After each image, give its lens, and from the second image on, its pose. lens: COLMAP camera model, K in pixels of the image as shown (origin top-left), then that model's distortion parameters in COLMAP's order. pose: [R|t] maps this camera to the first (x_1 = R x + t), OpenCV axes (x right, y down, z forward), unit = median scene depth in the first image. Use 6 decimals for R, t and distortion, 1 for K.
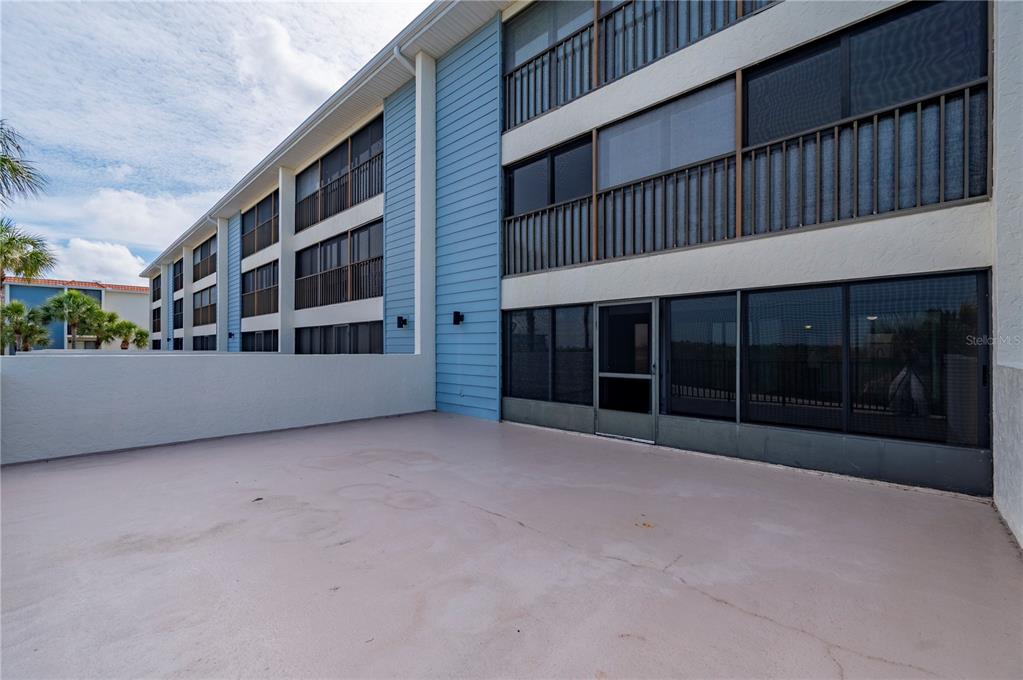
lens RADIAL K [[407.8, 0, 510.5], [0, 407.8, 349.7], [0, 0, 1]] dist [-0.001359, -0.000340]
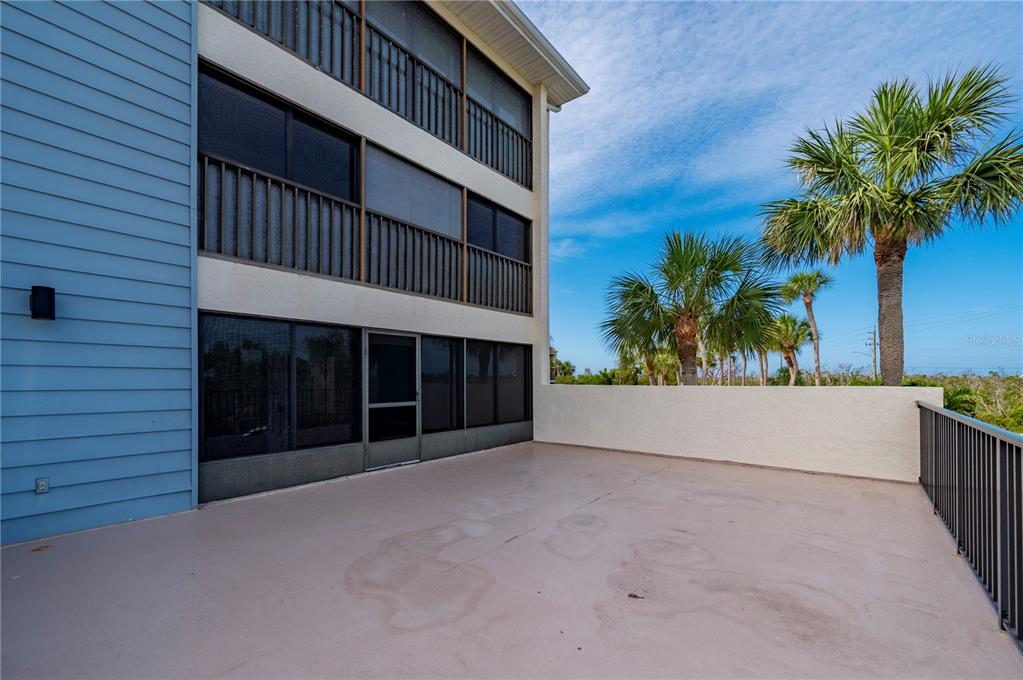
lens RADIAL K [[431.6, 0, 515.6], [0, 431.6, 371.6], [0, 0, 1]] dist [0.007142, -0.000271]
pose [[-0.066755, 0.014947, 0.997657, -0.869066], [0.000464, 0.999888, -0.014950, -0.002745], [-0.997769, -0.000535, -0.066754, 0.807668]]
